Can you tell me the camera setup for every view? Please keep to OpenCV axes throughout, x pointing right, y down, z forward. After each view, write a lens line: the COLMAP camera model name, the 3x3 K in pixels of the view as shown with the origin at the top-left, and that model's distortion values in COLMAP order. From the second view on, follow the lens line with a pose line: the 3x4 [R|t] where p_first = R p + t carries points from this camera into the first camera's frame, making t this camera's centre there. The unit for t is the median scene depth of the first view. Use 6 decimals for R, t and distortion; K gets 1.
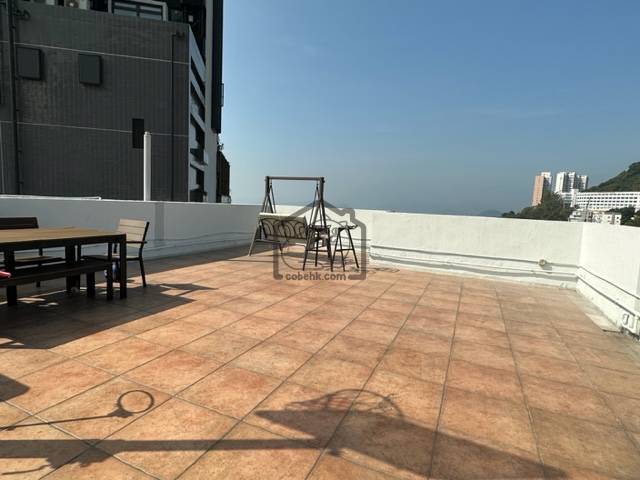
lens RADIAL K [[353.7, 0, 320.0], [0, 353.7, 240.0], [0, 0, 1]] dist [-0.002881, -0.001434]
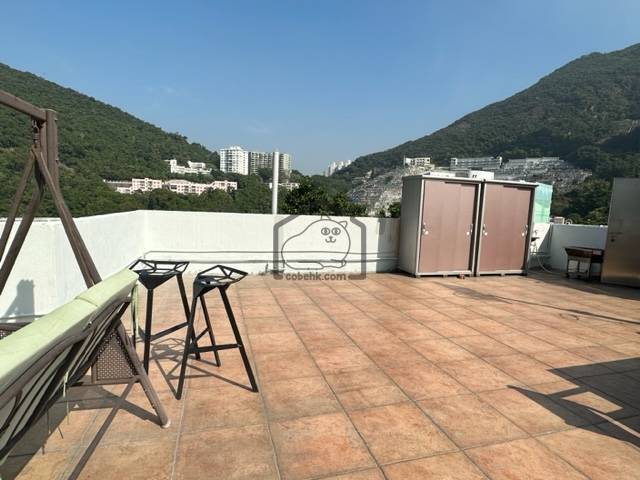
lens RADIAL K [[353.7, 0, 320.0], [0, 353.7, 240.0], [0, 0, 1]] dist [-0.002881, -0.001434]
pose [[-0.652096, -0.145718, 0.744000, -0.602134], [0.009230, 0.979756, 0.199982, -0.261683], [-0.758080, 0.137275, -0.637550, 1.962573]]
